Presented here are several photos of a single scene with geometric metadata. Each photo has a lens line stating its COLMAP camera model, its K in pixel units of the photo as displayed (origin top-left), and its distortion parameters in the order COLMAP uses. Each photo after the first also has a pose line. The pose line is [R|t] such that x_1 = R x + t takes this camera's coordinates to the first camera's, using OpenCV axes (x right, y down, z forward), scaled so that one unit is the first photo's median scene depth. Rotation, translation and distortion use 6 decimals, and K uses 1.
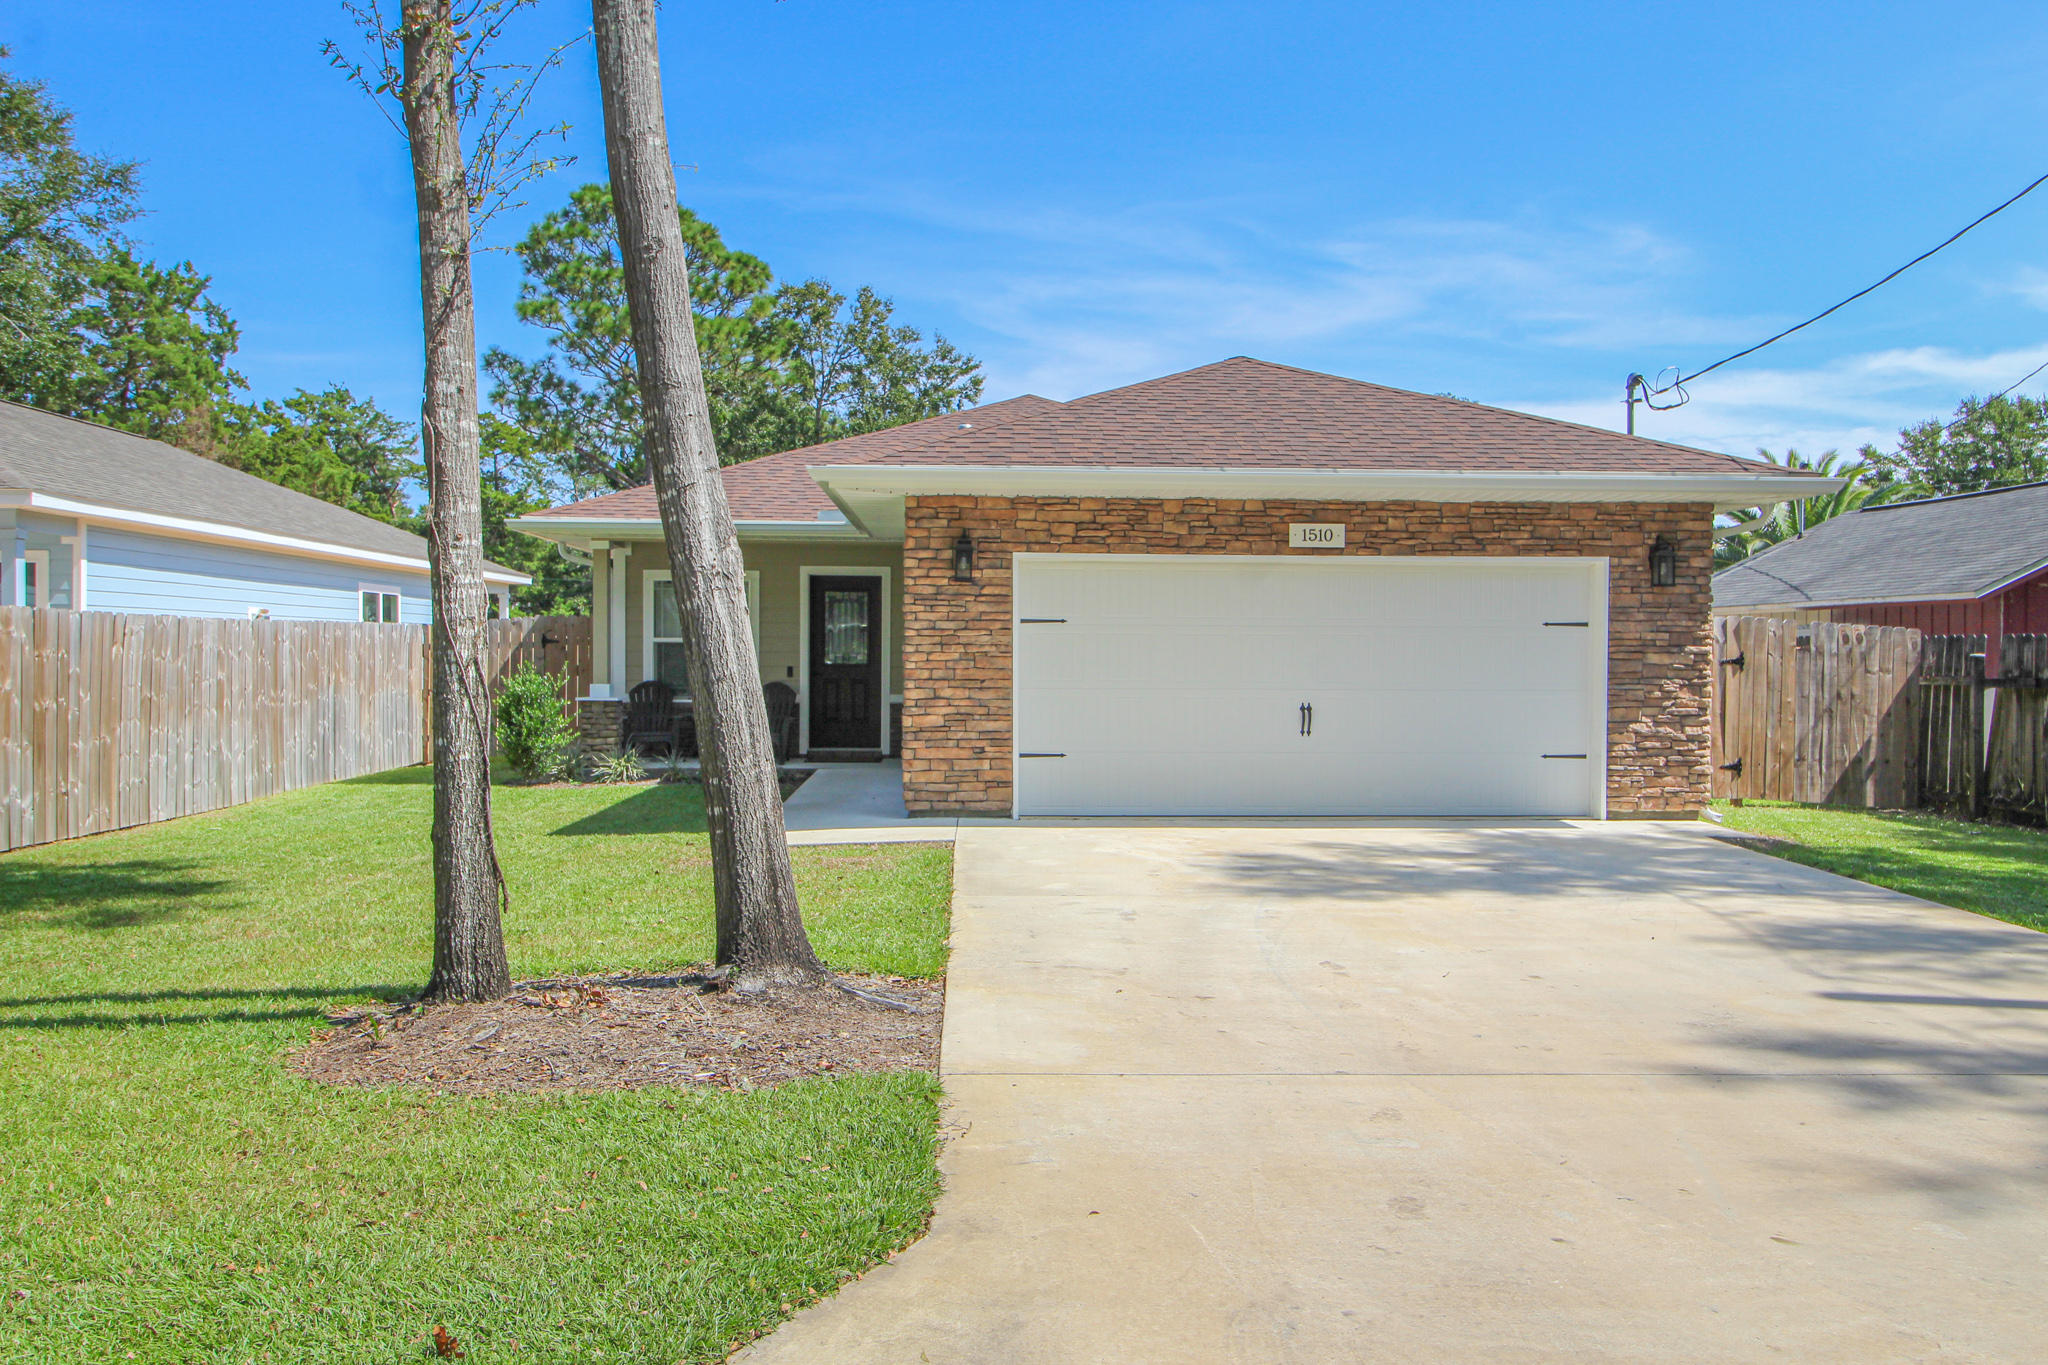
lens RADIAL K [[1596.0, 0, 1021.6], [0, 1596.0, 685.8], [0, 0, 1]] dist [0.034503, 0.003912]
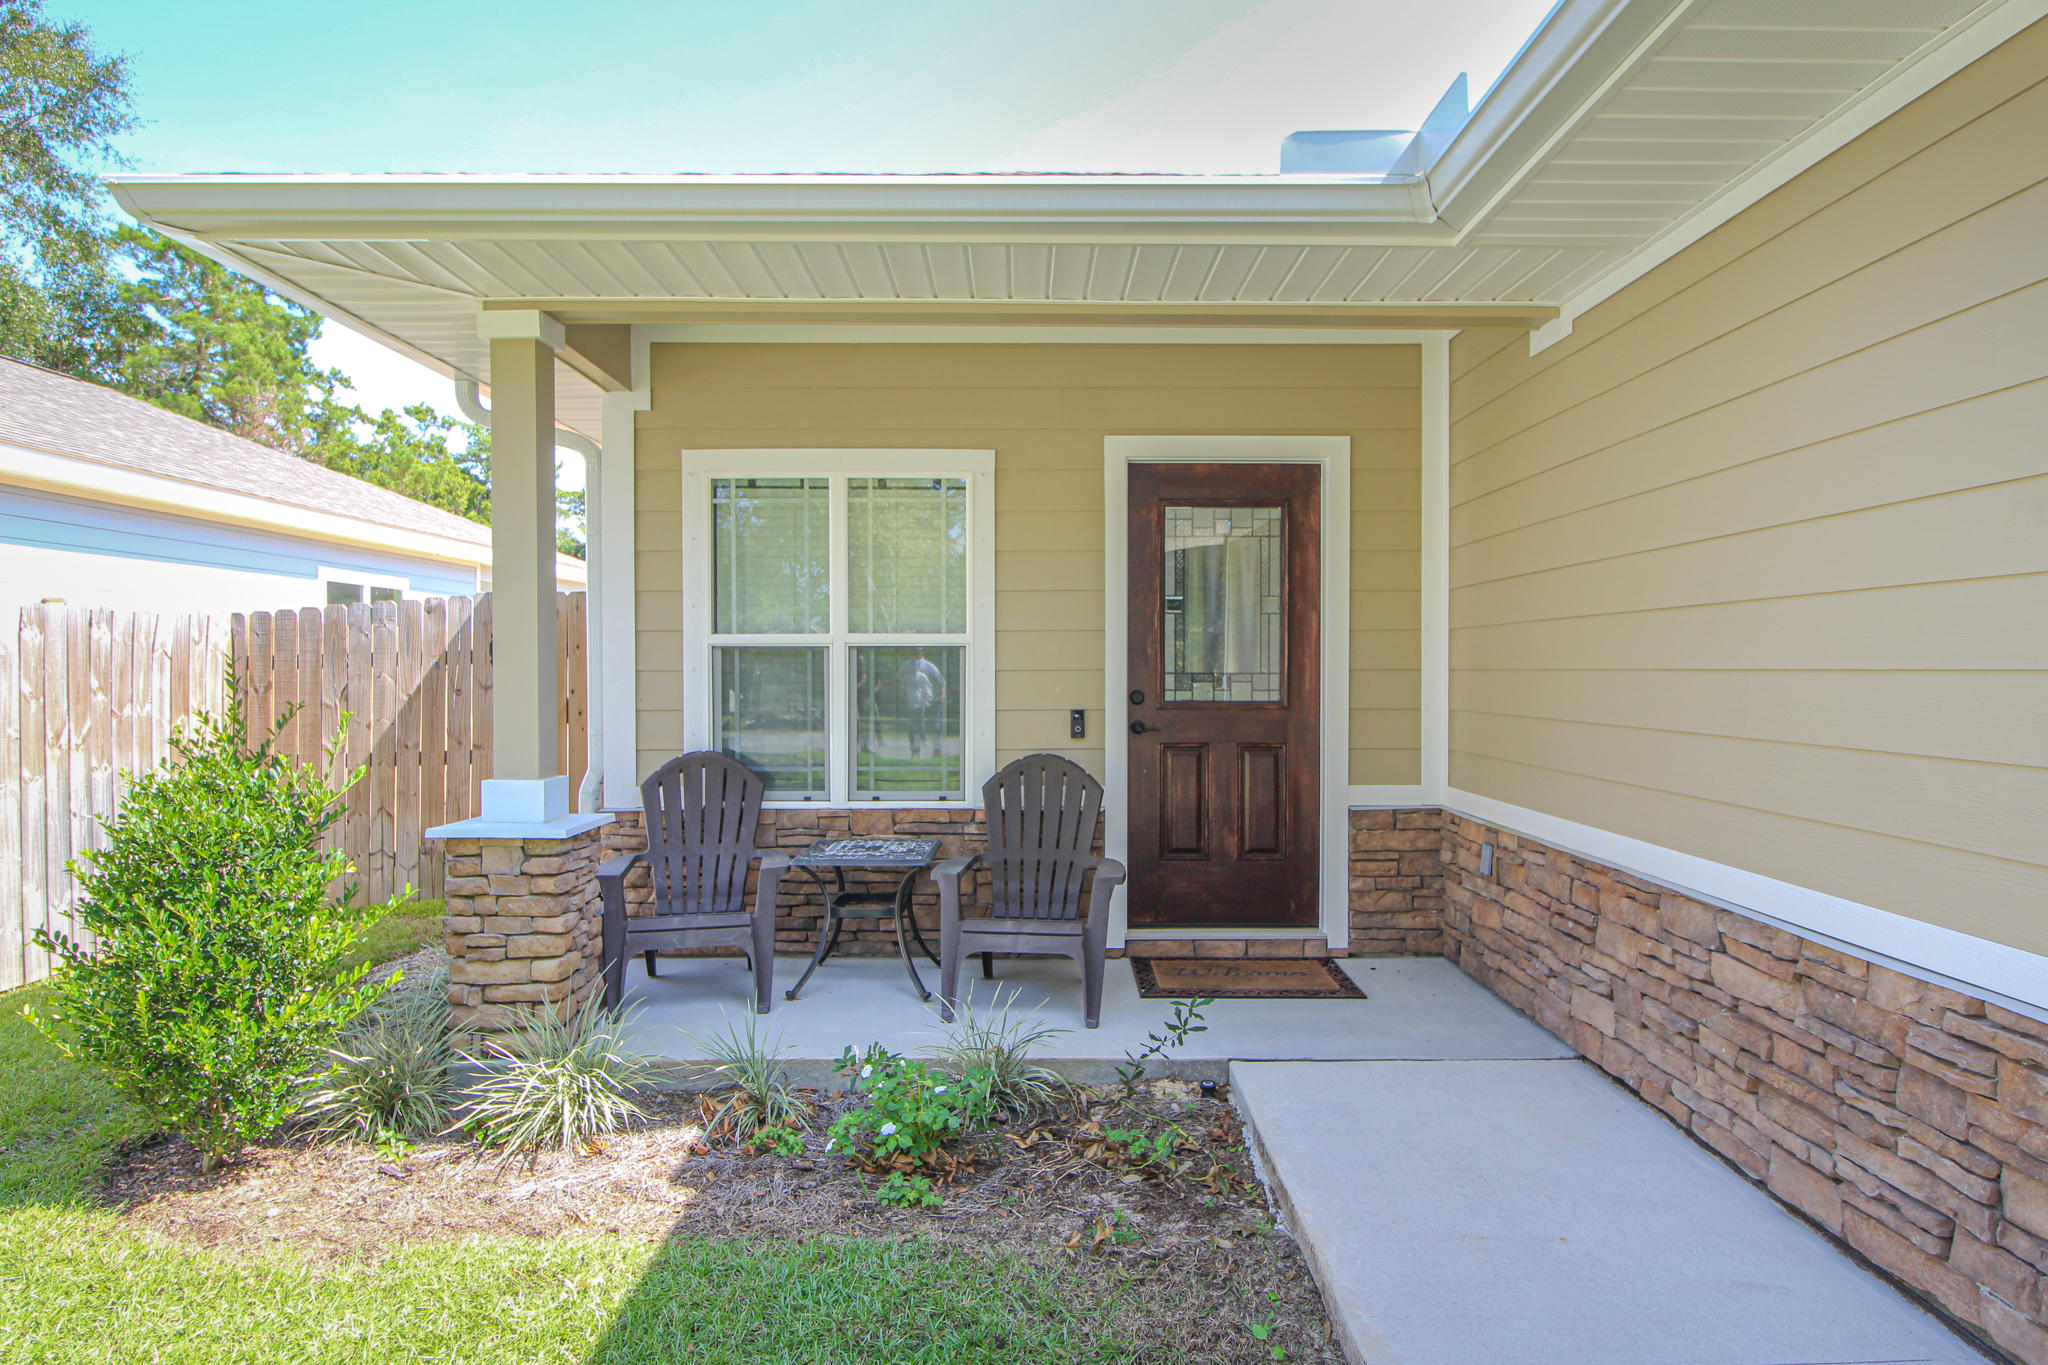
lens RADIAL K [[1225.3, 0, 1032.5], [0, 1225.3, 681.2], [0, 0, 1]] dist [-0.000350, -0.005969]
pose [[0.999478, -0.006634, -0.031617, -0.146099], [0.006477, 0.999966, -0.005059, -0.017219], [0.031650, 0.004851, 0.999487, 0.716835]]
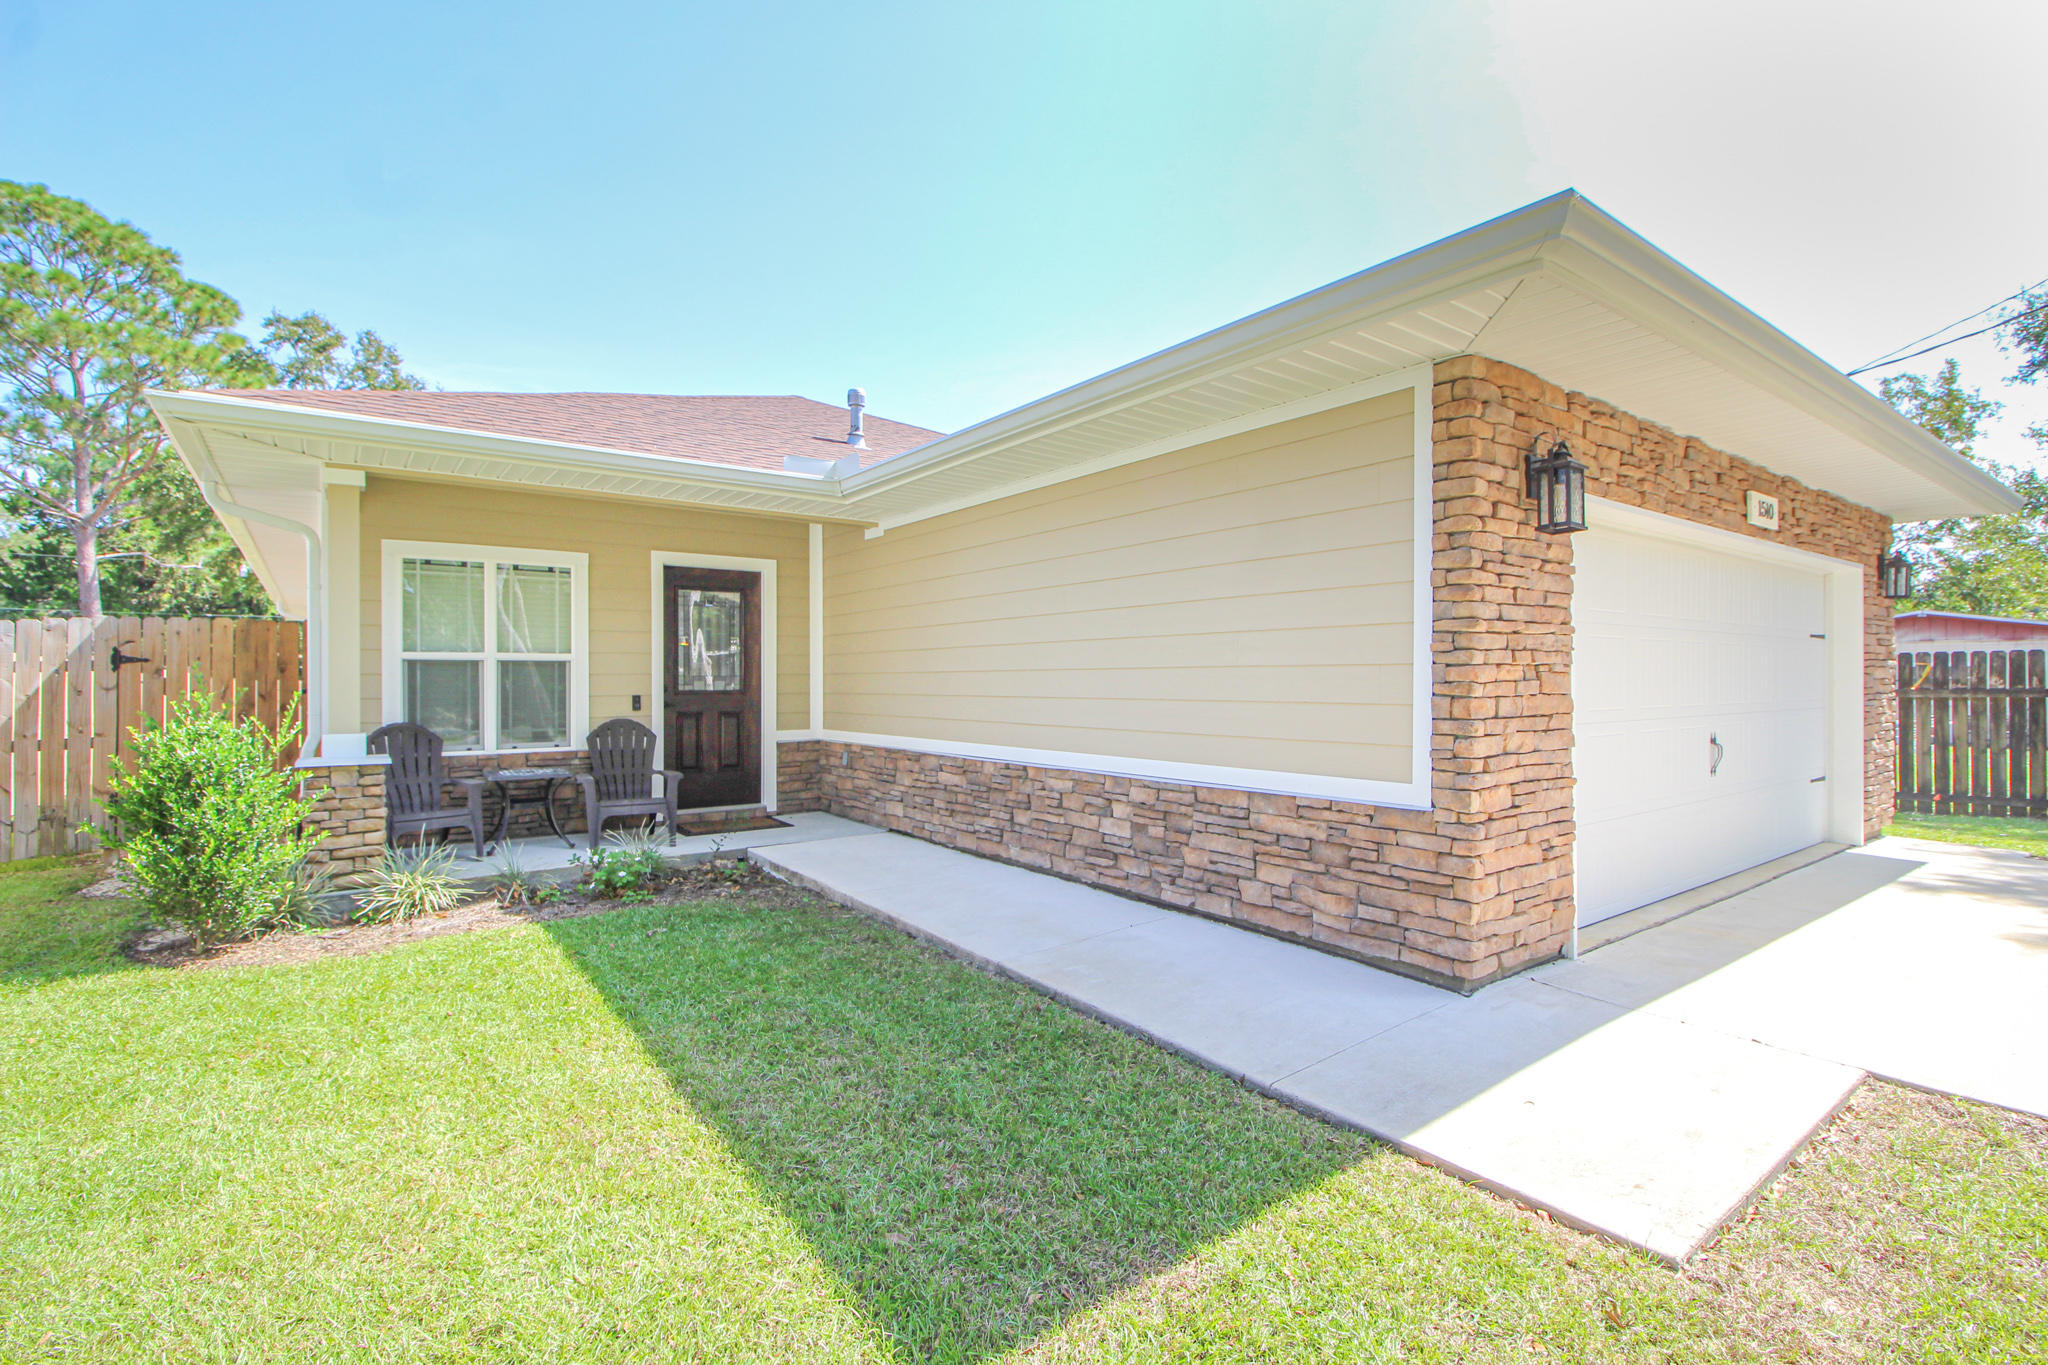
lens RADIAL K [[976.5, 0, 1030.7], [0, 976.5, 673.0], [0, 0, 1]] dist [-0.006825, -0.000804]
pose [[0.828539, -0.004900, 0.559910, -0.238816], [0.017763, 0.999688, -0.017537, -0.011253], [-0.559650, 0.024476, 0.828368, 0.556096]]
